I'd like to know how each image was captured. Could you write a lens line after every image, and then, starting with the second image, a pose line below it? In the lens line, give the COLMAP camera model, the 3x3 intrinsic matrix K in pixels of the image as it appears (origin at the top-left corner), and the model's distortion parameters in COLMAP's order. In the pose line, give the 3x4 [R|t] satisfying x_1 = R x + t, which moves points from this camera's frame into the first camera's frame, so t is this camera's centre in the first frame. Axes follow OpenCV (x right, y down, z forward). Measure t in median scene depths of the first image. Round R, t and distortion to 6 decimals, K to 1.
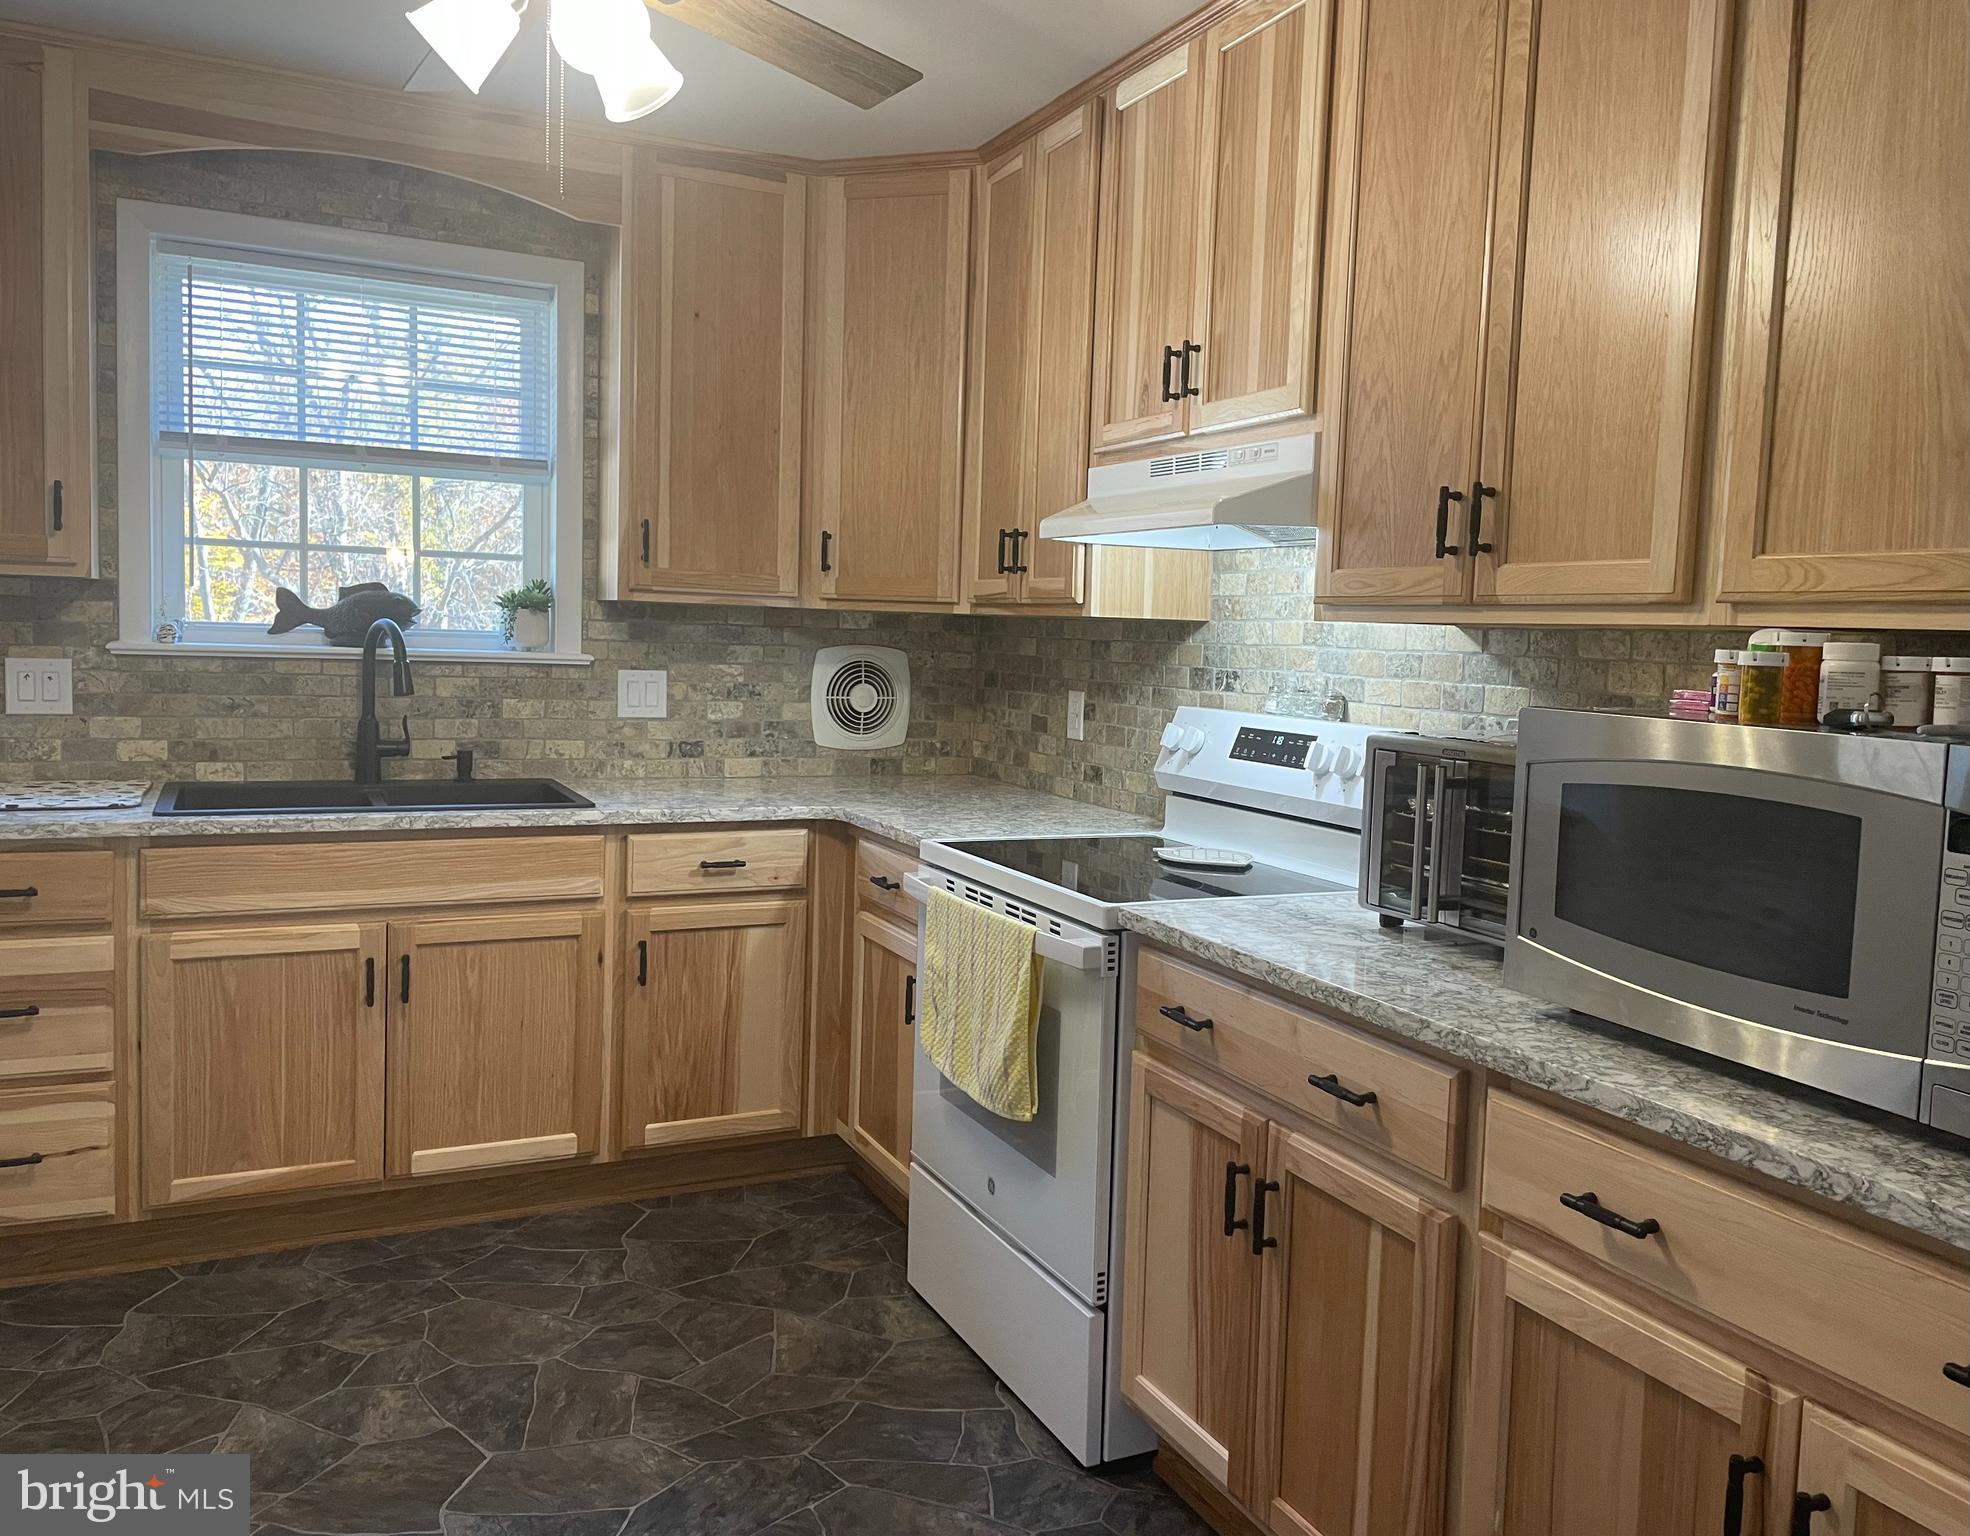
lens RADIAL K [[1549.8, 0, 989.6], [0, 1549.8, 755.8], [0, 0, 1]] dist [0.099441, -0.139323]
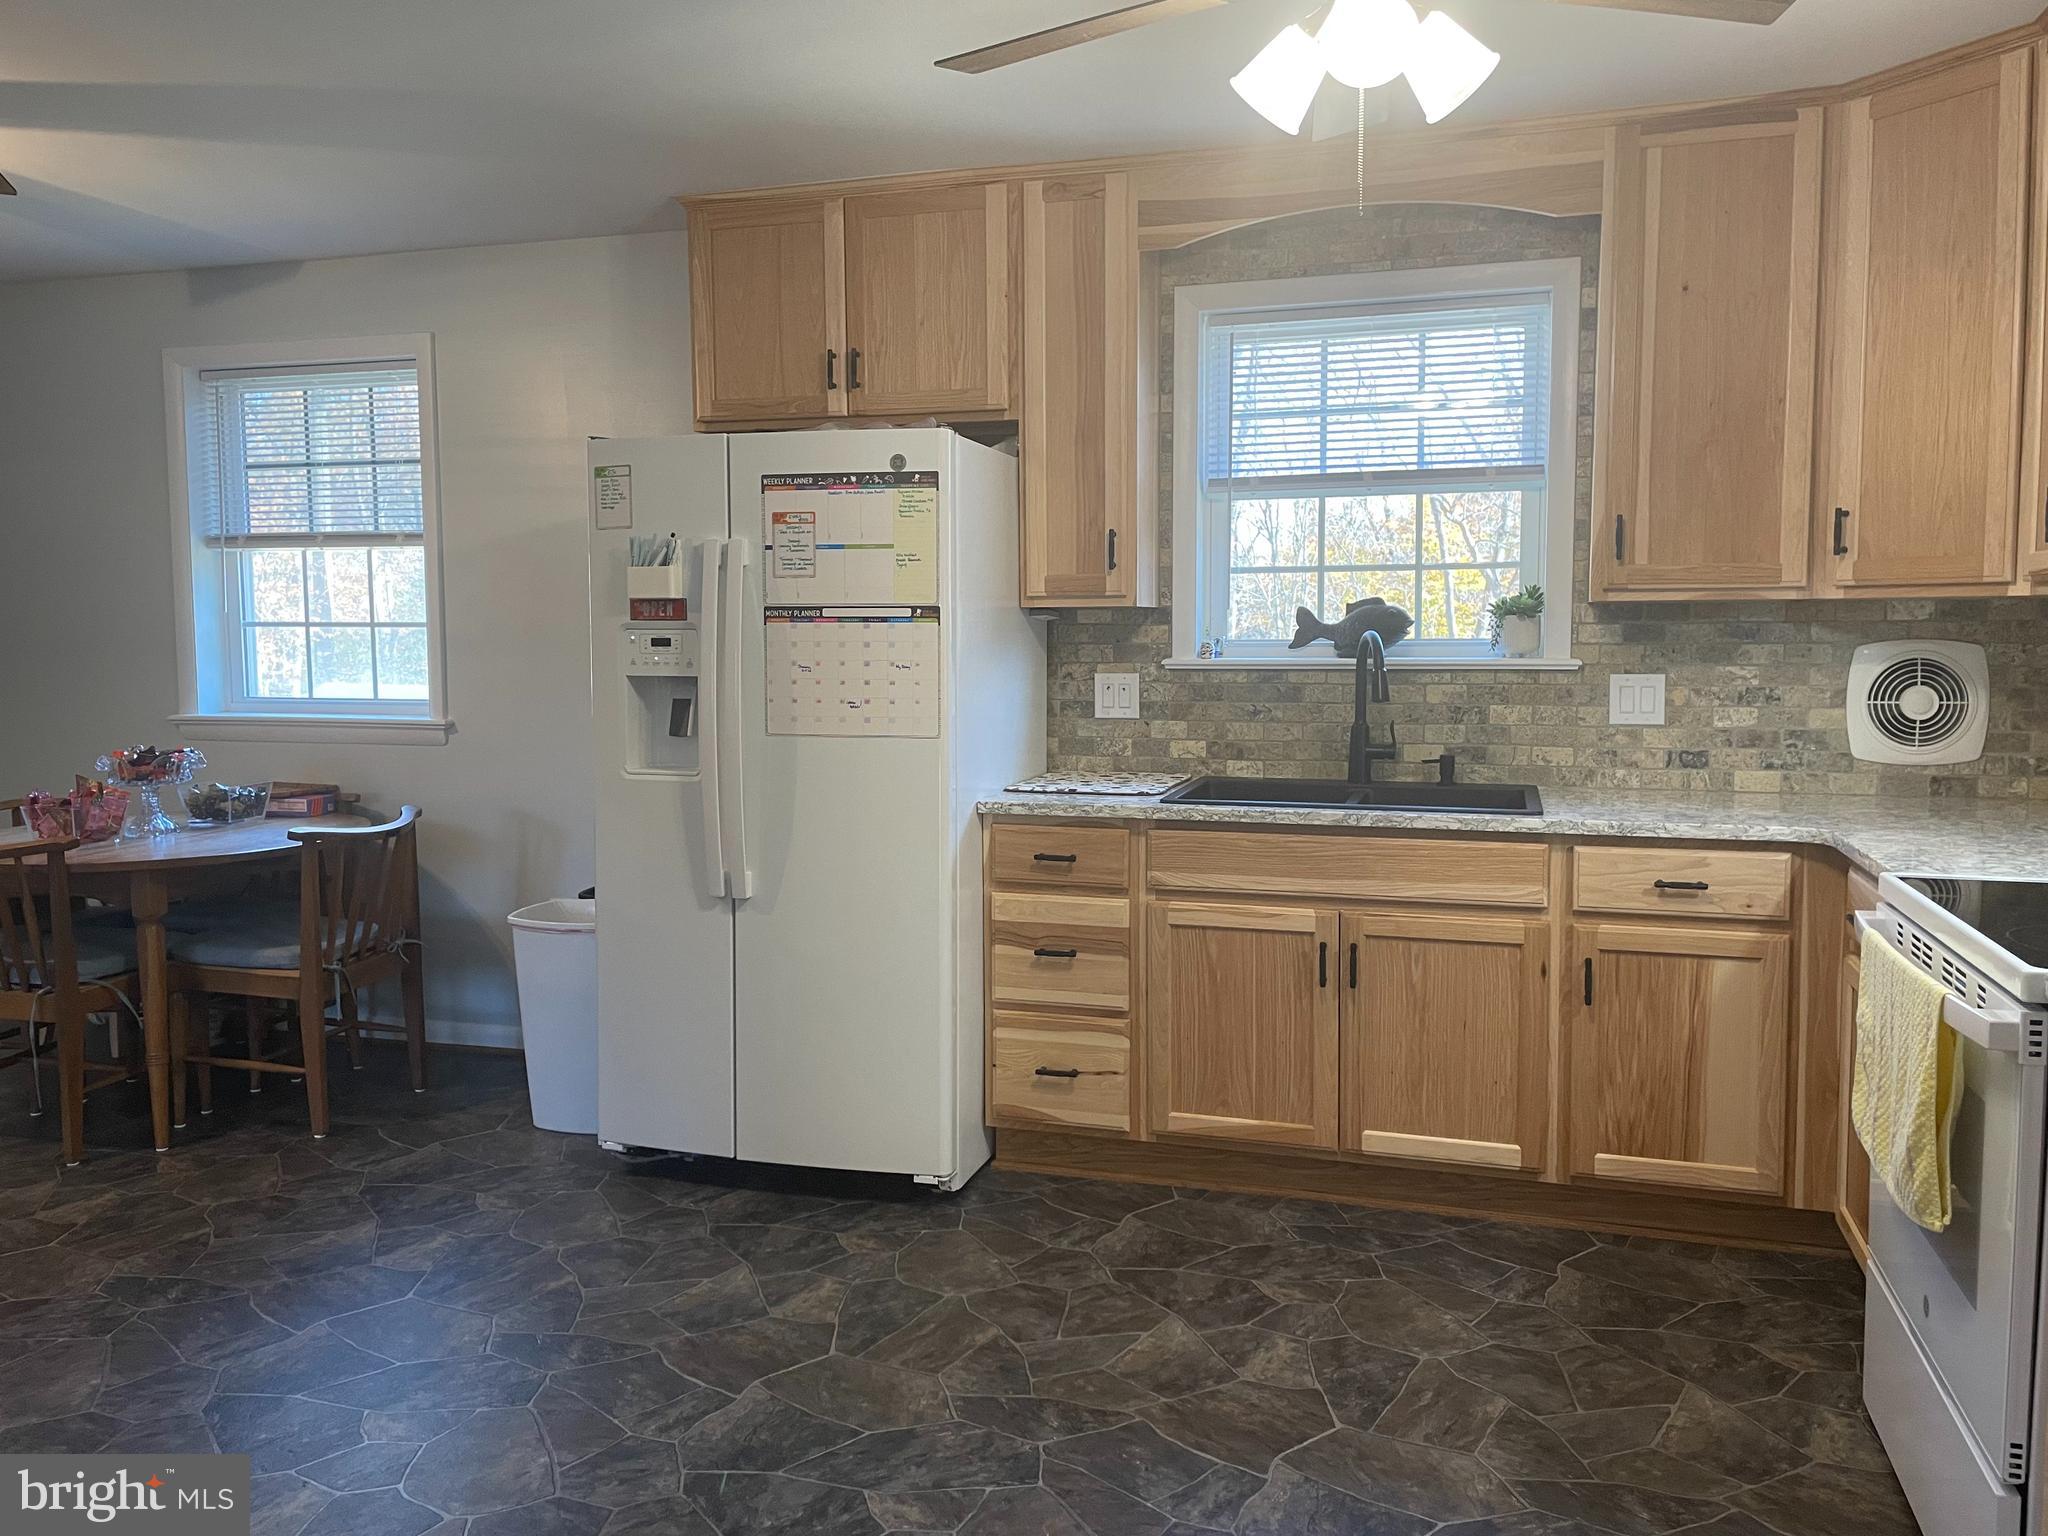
lens RADIAL K [[1532.6, 0, 1034.2], [0, 1532.6, 749.6], [0, 0, 1]] dist [0.097694, -0.123752]
pose [[0.727236, 0.018371, -0.686142, 0.177592], [-0.026193, 0.999656, -0.000997, 0.001249], [0.685888, 0.018697, 0.727467, 0.077122]]
